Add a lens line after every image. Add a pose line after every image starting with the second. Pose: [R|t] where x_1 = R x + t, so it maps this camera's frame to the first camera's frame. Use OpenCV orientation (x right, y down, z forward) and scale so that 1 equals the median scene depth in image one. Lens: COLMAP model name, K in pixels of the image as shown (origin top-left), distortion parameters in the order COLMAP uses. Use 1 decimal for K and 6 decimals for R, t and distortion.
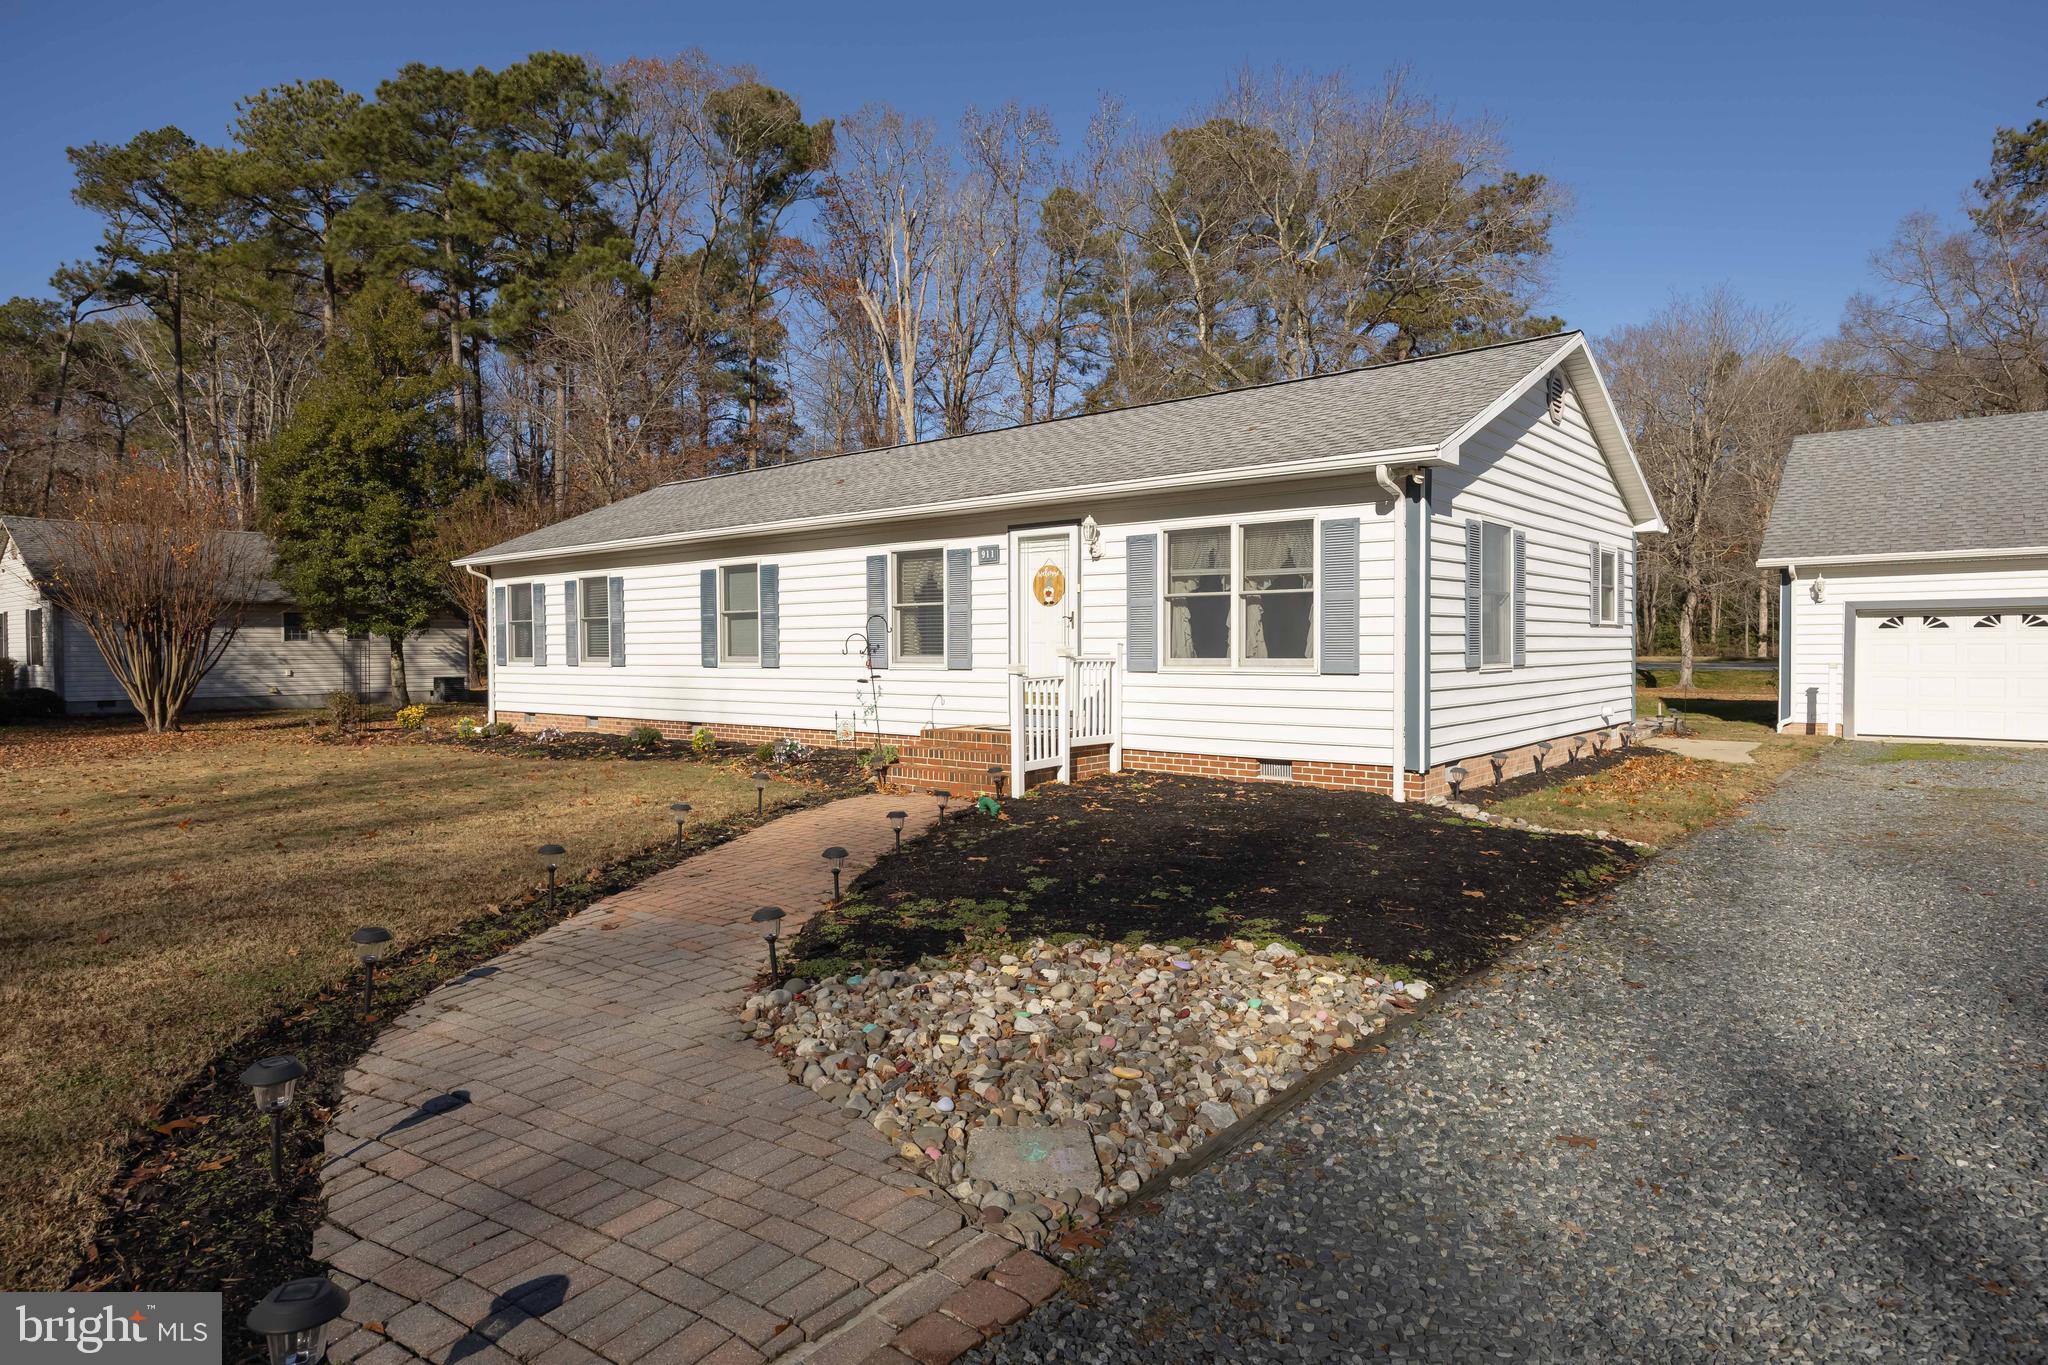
lens RADIAL K [[1147.5, 0, 1011.6], [0, 1147.5, 673.4], [0, 0, 1]] dist [-0.004384, 0.002390]
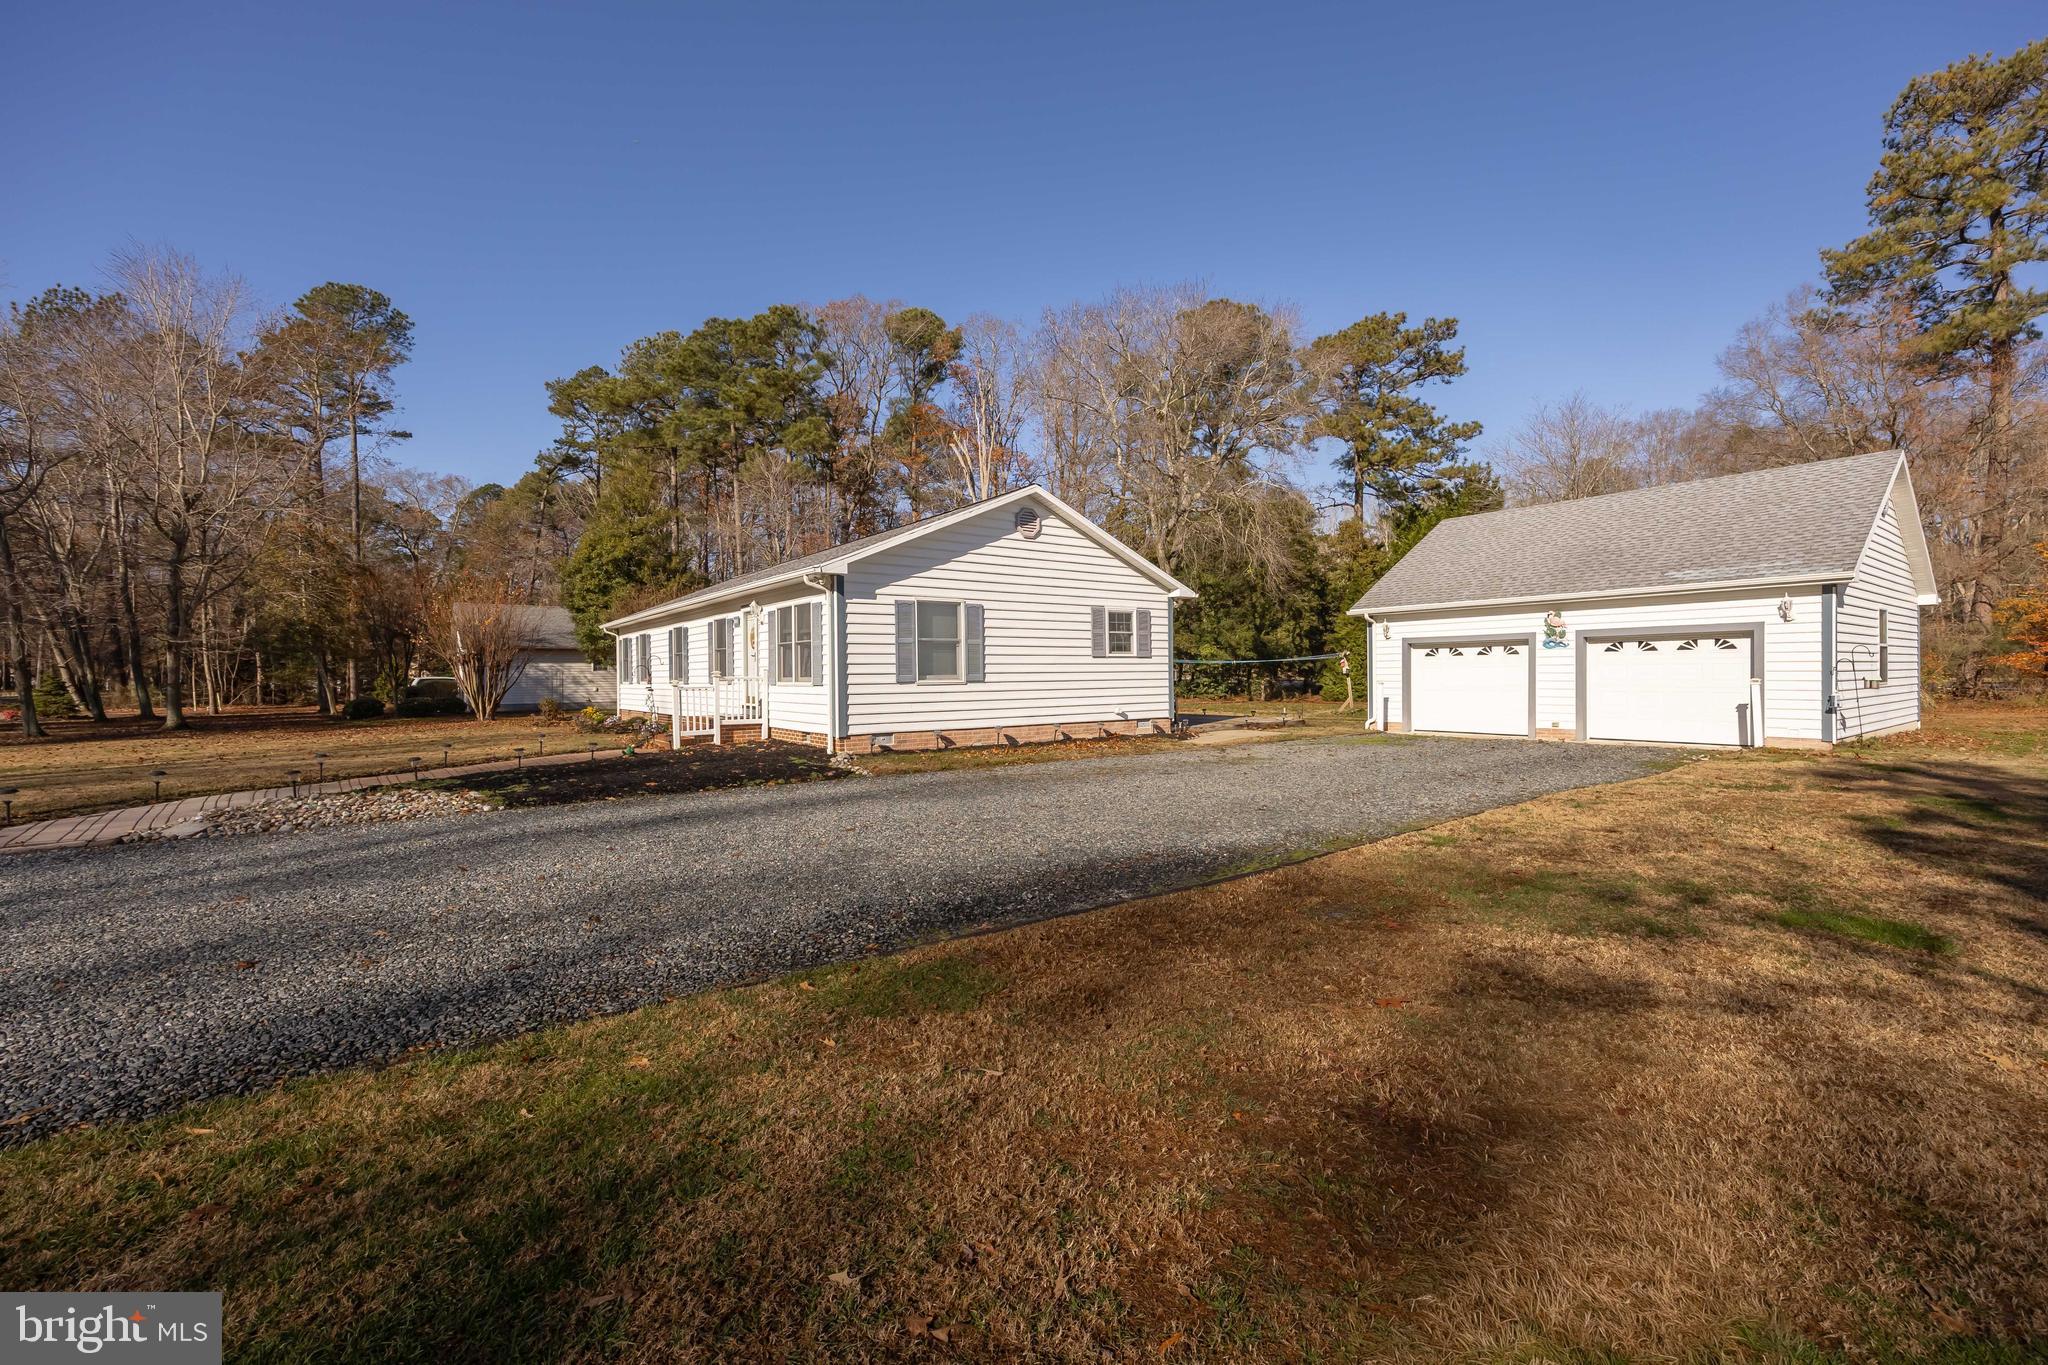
lens RADIAL K [[830.7, 0, 1039.2], [0, 830.7, 679.5], [0, 0, 1]] dist [0.003543, -0.000194]
pose [[0.975007, -0.002472, -0.222159, 0.504343], [-0.000704, 0.999899, -0.014215, 0.004927], [0.222171, 0.014016, 0.974907, -0.125313]]
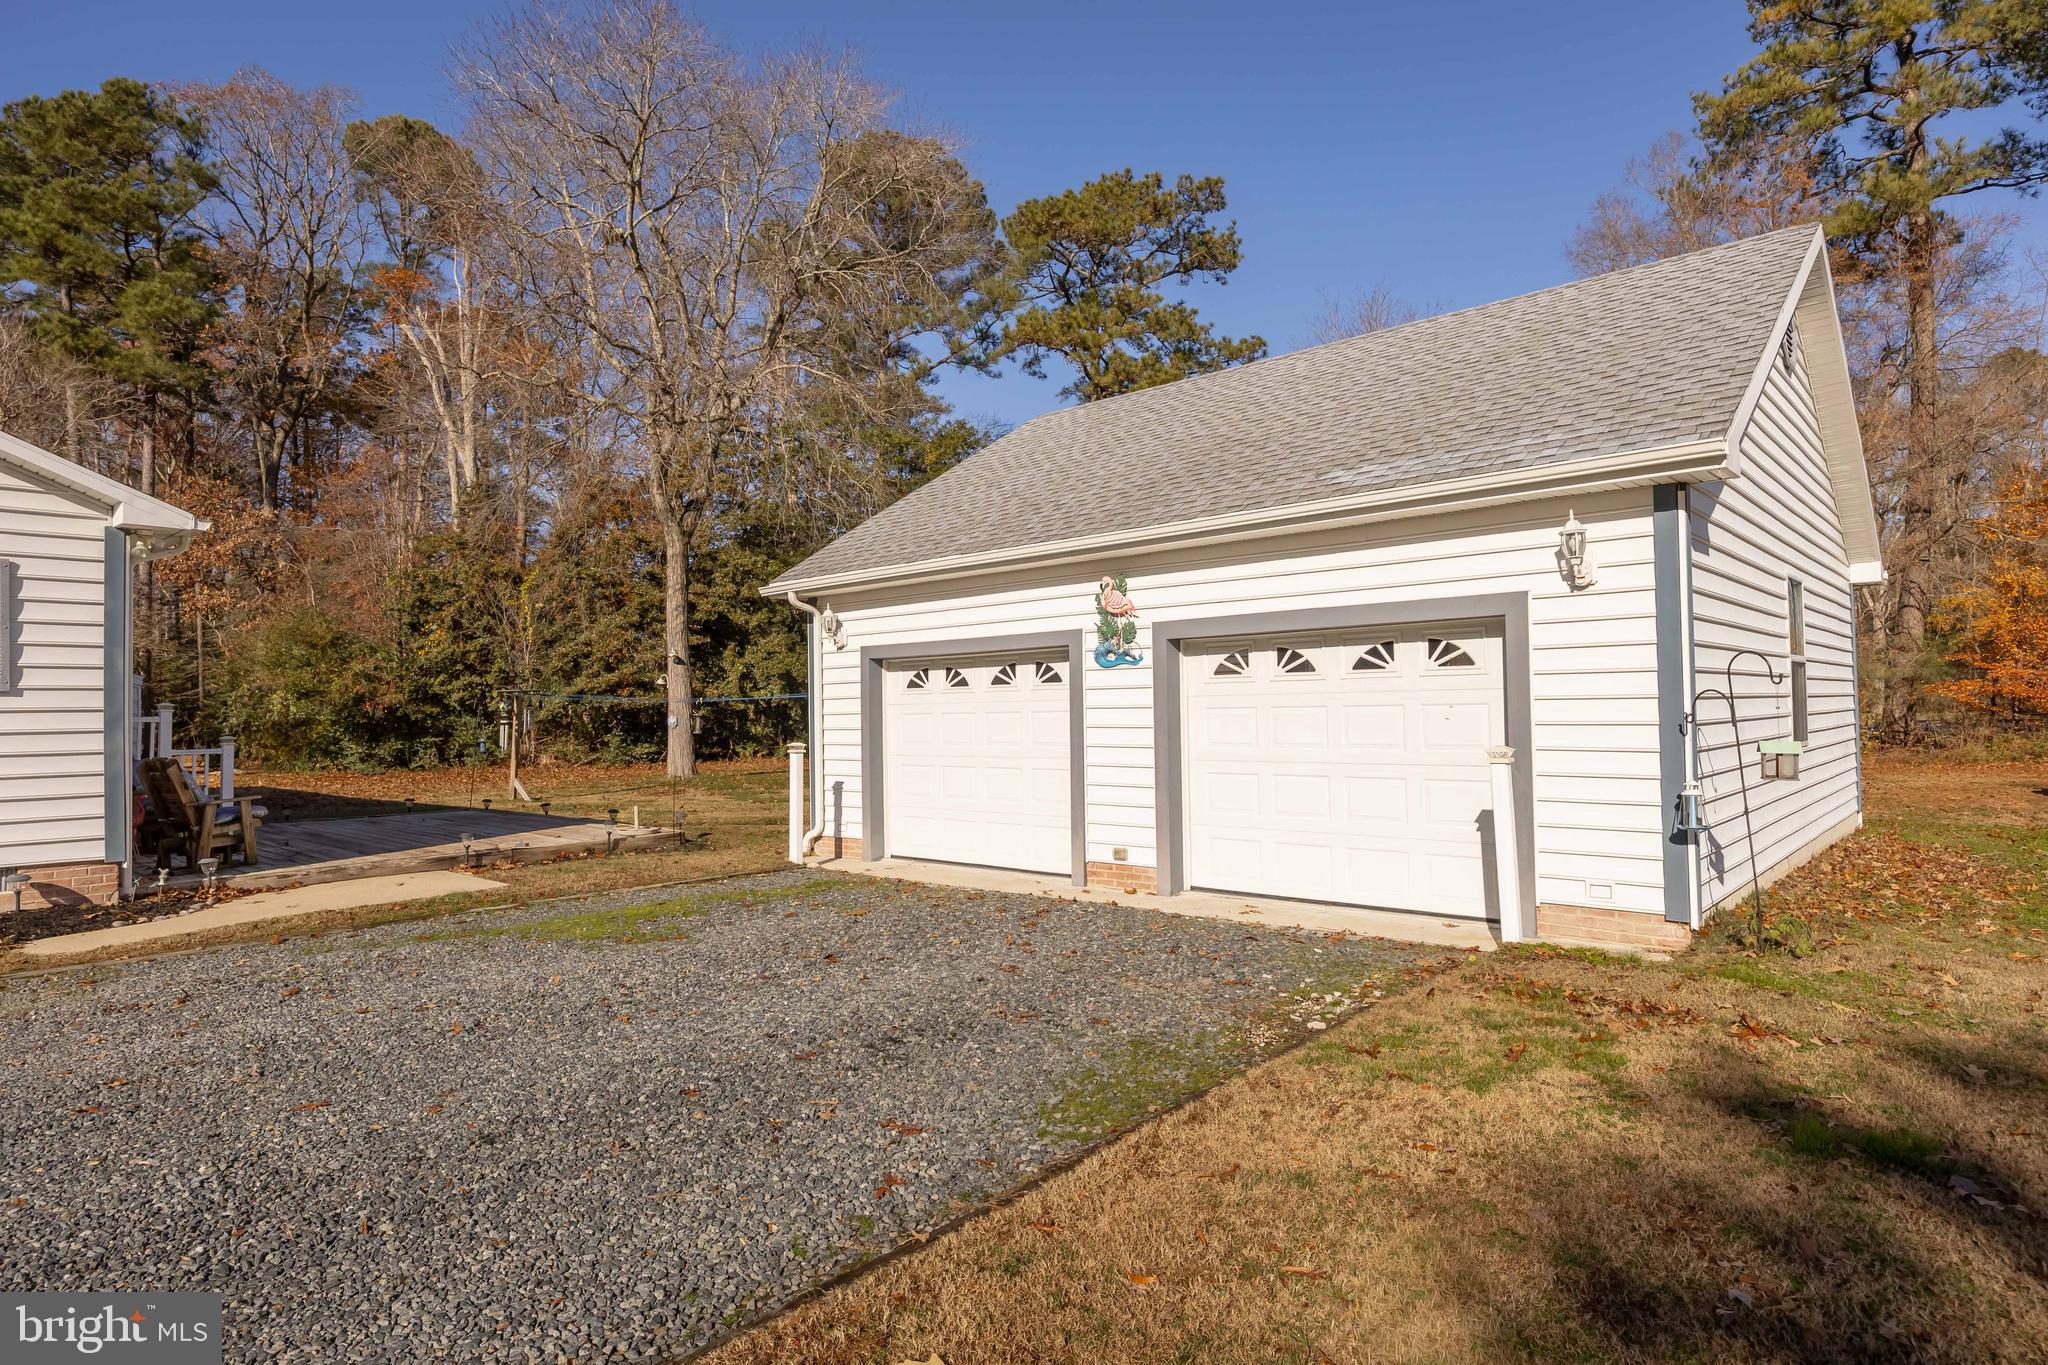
lens RADIAL K [[1106.1, 0, 1008.3], [0, 1106.1, 686.1], [0, 0, 1]] dist [0.000820, 0.001369]
pose [[0.998935, -0.013104, -0.044233, 0.822046], [0.011163, 0.998977, -0.043831, -0.012504], [0.044762, 0.043290, 0.998059, 0.381786]]
